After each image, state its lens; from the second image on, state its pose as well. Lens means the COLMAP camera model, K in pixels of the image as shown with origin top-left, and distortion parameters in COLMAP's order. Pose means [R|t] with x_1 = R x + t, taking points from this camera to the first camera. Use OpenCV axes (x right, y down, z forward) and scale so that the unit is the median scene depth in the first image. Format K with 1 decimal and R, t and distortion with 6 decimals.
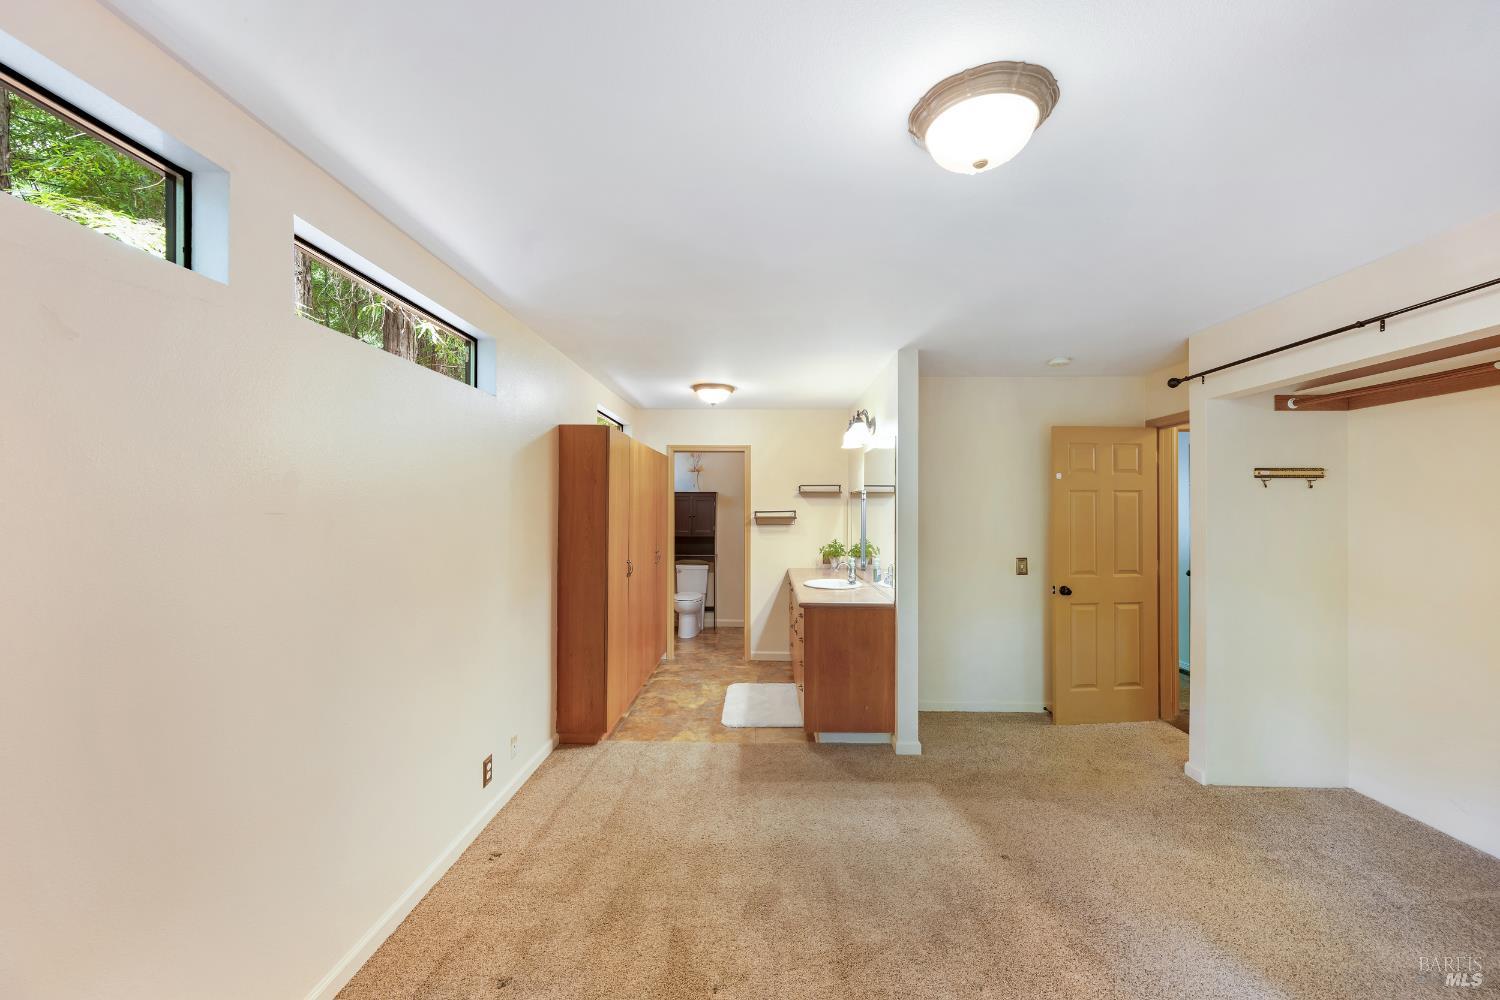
lens RADIAL K [[595.0, 0, 750.0], [0, 595.0, 500.0], [0, 0, 1]] dist [-0.007911, -0.000122]
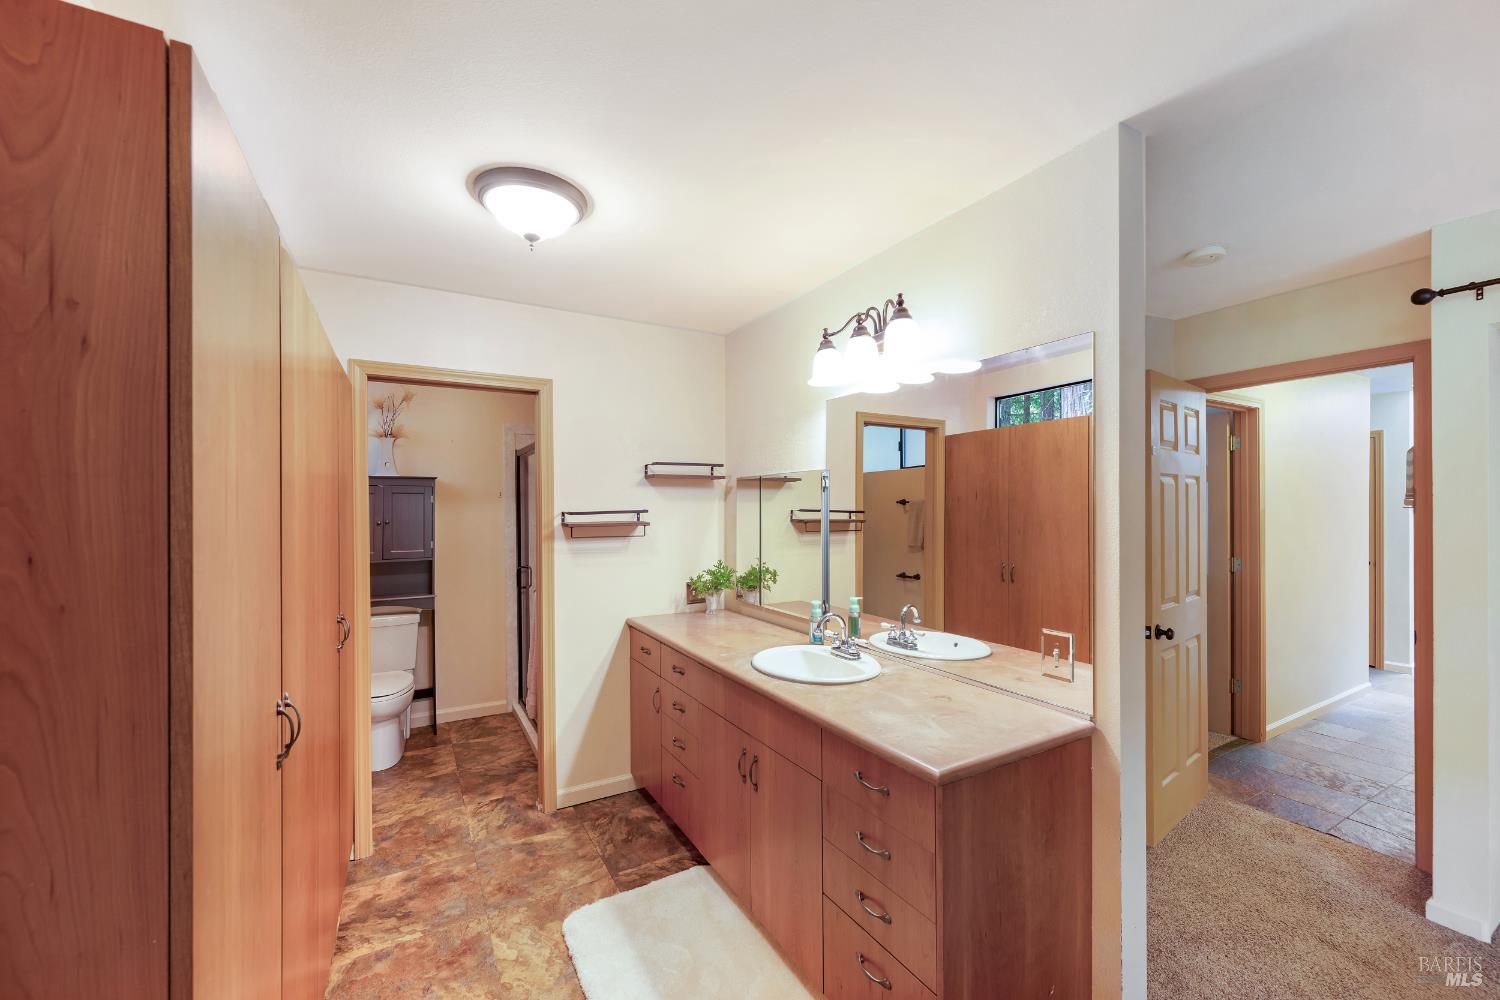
lens RADIAL K [[595.0, 0, 750.0], [0, 595.0, 500.0], [0, 0, 1]] dist [-0.007911, -0.000122]
pose [[0.851152, -0.005827, 0.524888, -0.121293], [0.001759, 0.999964, 0.008249, 0.004781], [-0.524917, -0.006098, 0.851132, 0.488858]]
